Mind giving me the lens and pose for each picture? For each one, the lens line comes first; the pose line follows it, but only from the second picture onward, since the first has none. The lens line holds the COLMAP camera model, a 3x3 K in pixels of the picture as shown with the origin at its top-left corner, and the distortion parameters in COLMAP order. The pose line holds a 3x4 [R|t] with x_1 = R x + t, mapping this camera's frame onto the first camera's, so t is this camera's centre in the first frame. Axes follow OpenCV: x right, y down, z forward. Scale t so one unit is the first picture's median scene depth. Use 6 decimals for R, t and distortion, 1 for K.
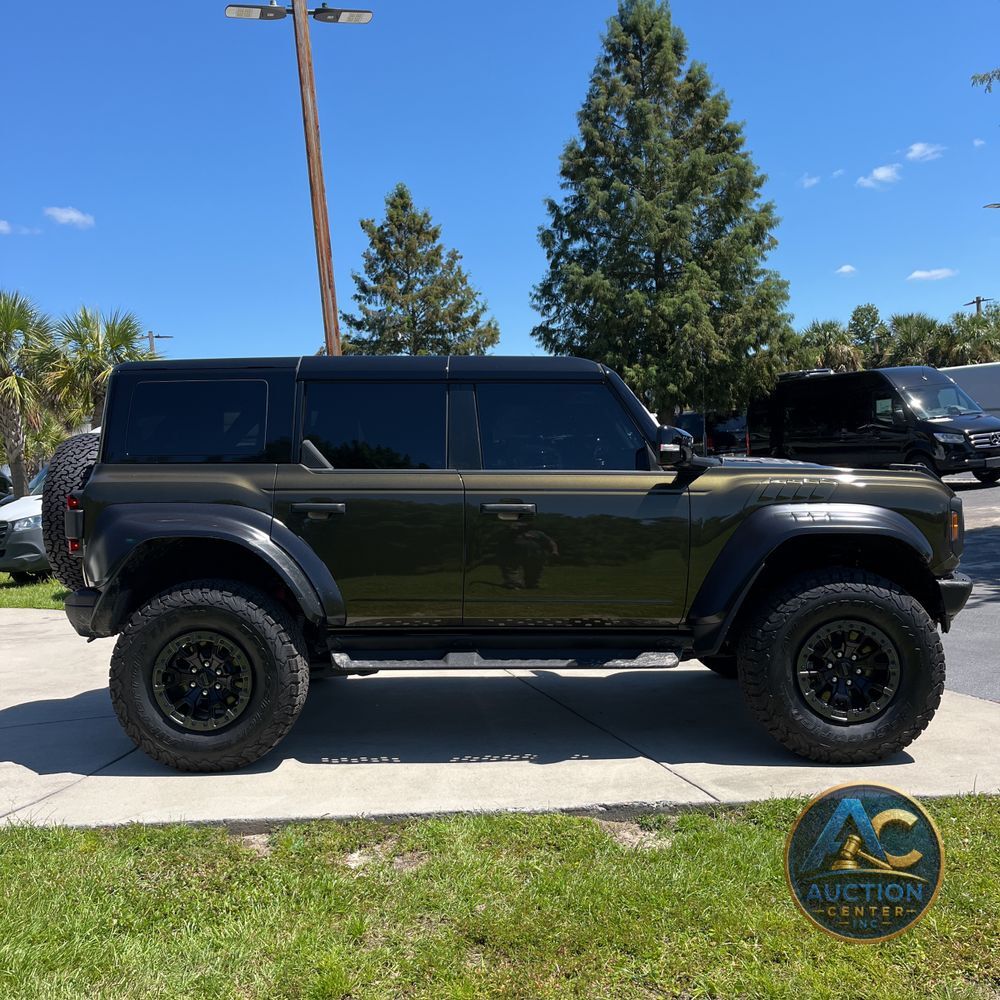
lens RADIAL K [[1012.8, 0, 500.0], [0, 1012.8, 500.0], [0, 0, 1]] dist [0.024396, -0.014812]
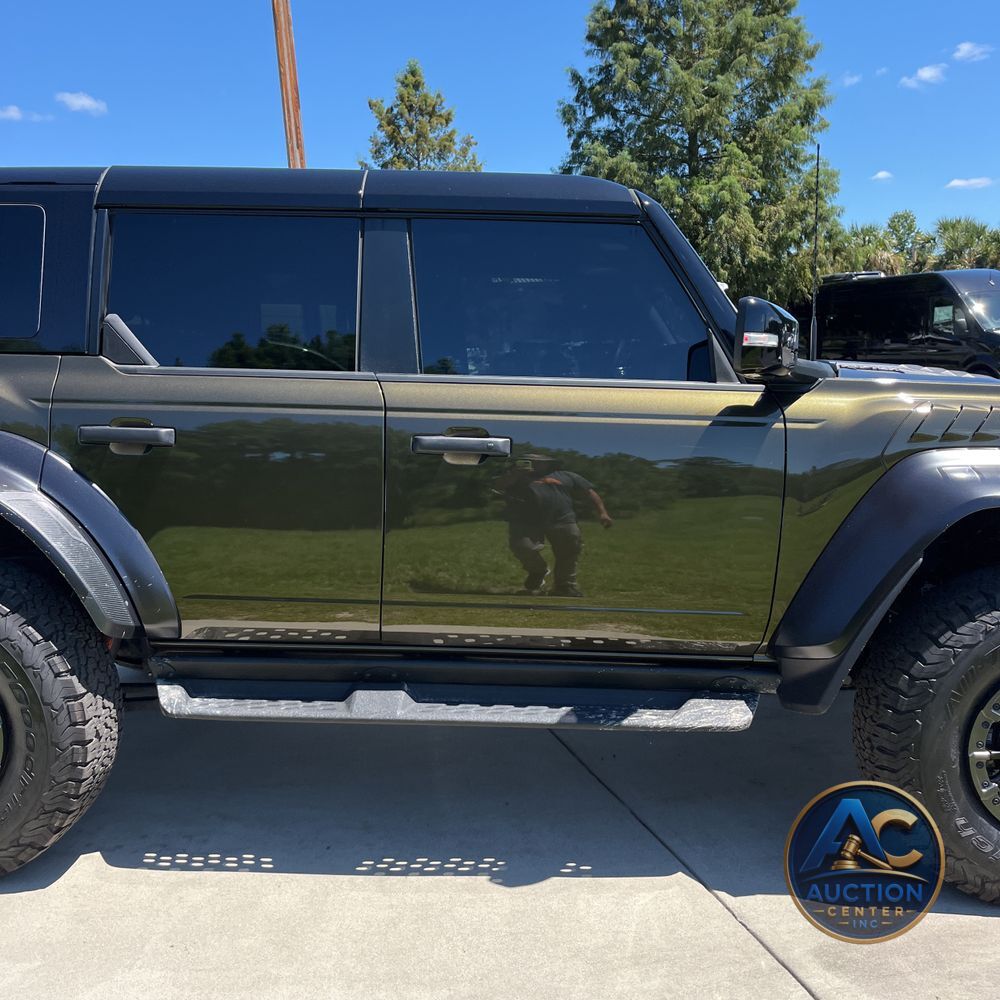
lens RADIAL K [[1018.2, 0, 512.5], [0, 1018.2, 499.9], [0, 0, 1]] dist [0.019987, -0.011593]
pose [[0.999723, 0.023476, -0.001674, 0.007802], [-0.023229, 0.995643, 0.090307, -0.002629], [0.003786, -0.090243, 0.995913, 0.088838]]
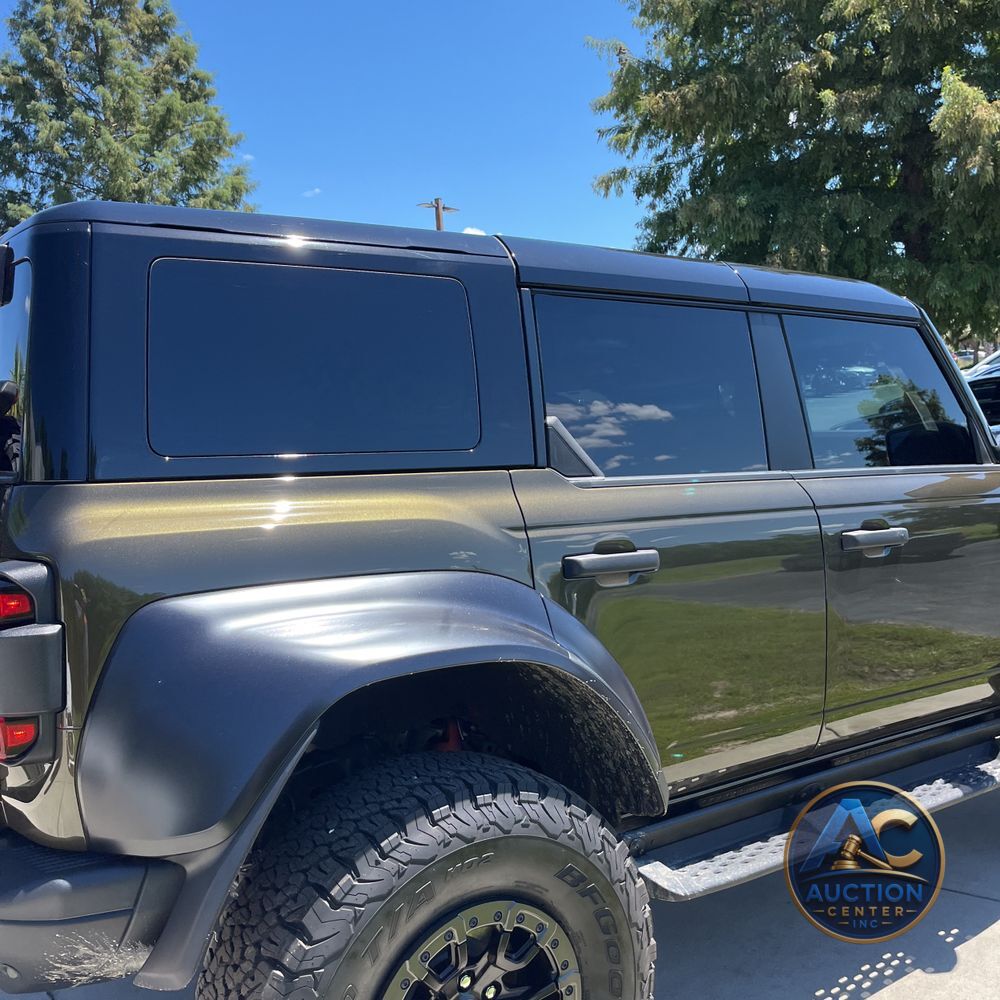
lens RADIAL K [[1022.9, 0, 502.2], [0, 1022.9, 492.9], [0, 0, 1]] dist [0.017560, -0.021267]
pose [[0.810069, -0.040206, 0.584954, -0.101731], [0.039226, 0.999127, 0.014352, -0.006801], [-0.585020, 0.011320, 0.810940, 0.134756]]
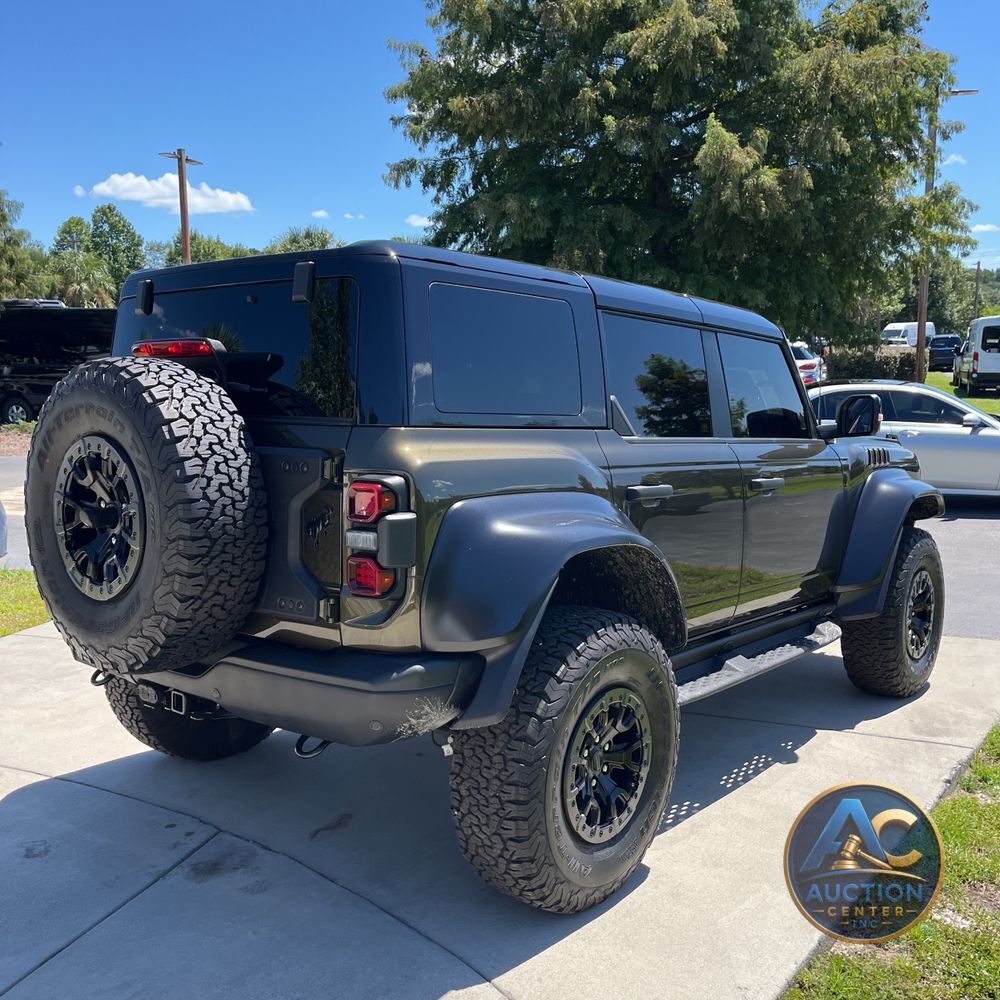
lens RADIAL K [[1012.8, 0, 500.0], [0, 1012.8, 500.0], [0, 0, 1]] dist [0.024396, -0.014812]
pose [[0.613734, -0.047566, 0.788078, -0.168456], [0.000723, 0.998217, 0.059686, -0.006115], [-0.789512, -0.036062, 0.612674, 0.132748]]
